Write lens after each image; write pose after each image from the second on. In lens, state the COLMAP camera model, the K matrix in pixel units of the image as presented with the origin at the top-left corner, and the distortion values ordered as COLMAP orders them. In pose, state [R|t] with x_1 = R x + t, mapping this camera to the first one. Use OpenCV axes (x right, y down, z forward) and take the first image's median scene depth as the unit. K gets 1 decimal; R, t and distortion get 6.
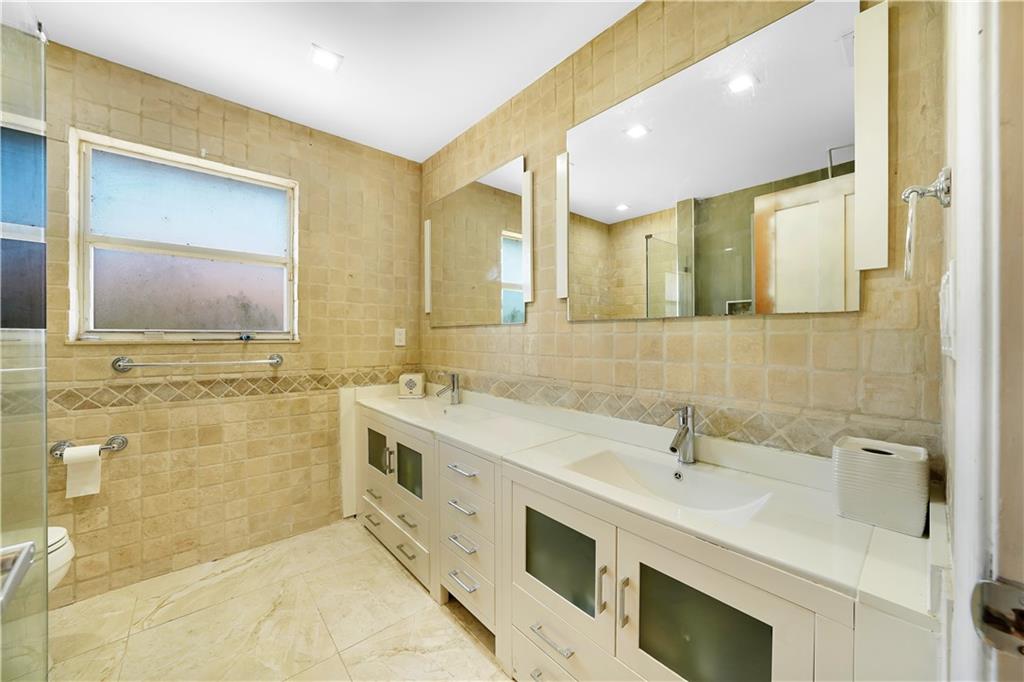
lens RADIAL K [[376.8, 0, 514.4], [0, 376.8, 338.6], [0, 0, 1]] dist [-0.001529, -0.000051]
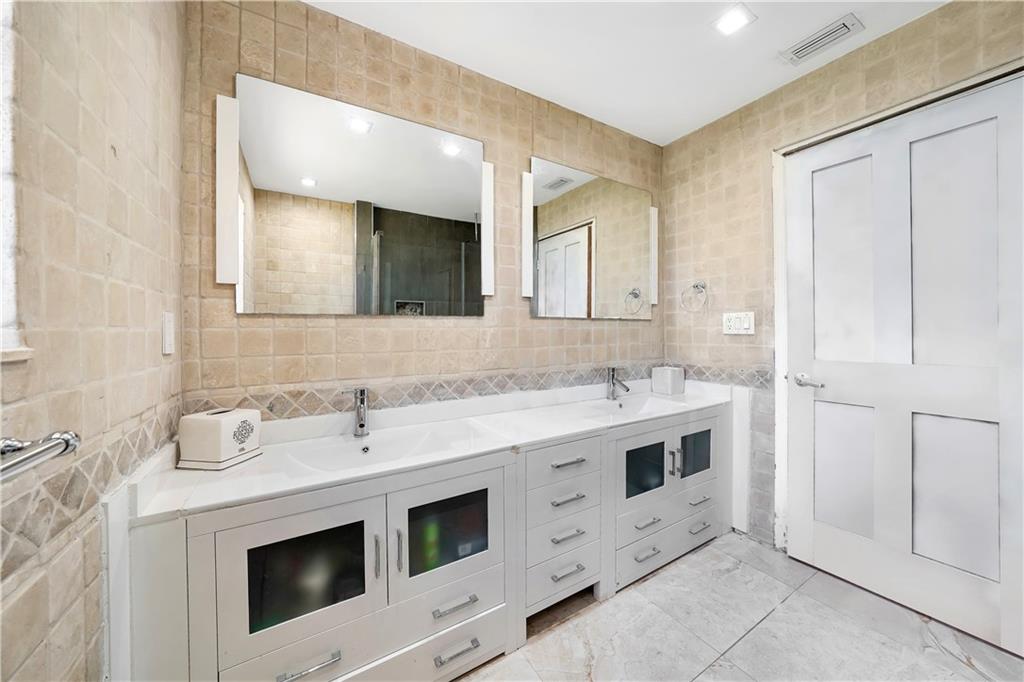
lens RADIAL K [[360.9, 0, 515.5], [0, 360.9, 331.2], [0, 0, 1]] dist [-0.010010, 0.000001]
pose [[0.168160, -0.004756, 0.985748, -1.005286], [0.011557, 0.999929, 0.002852, -0.005139], [-0.985692, 0.010913, 0.168203, 0.882765]]
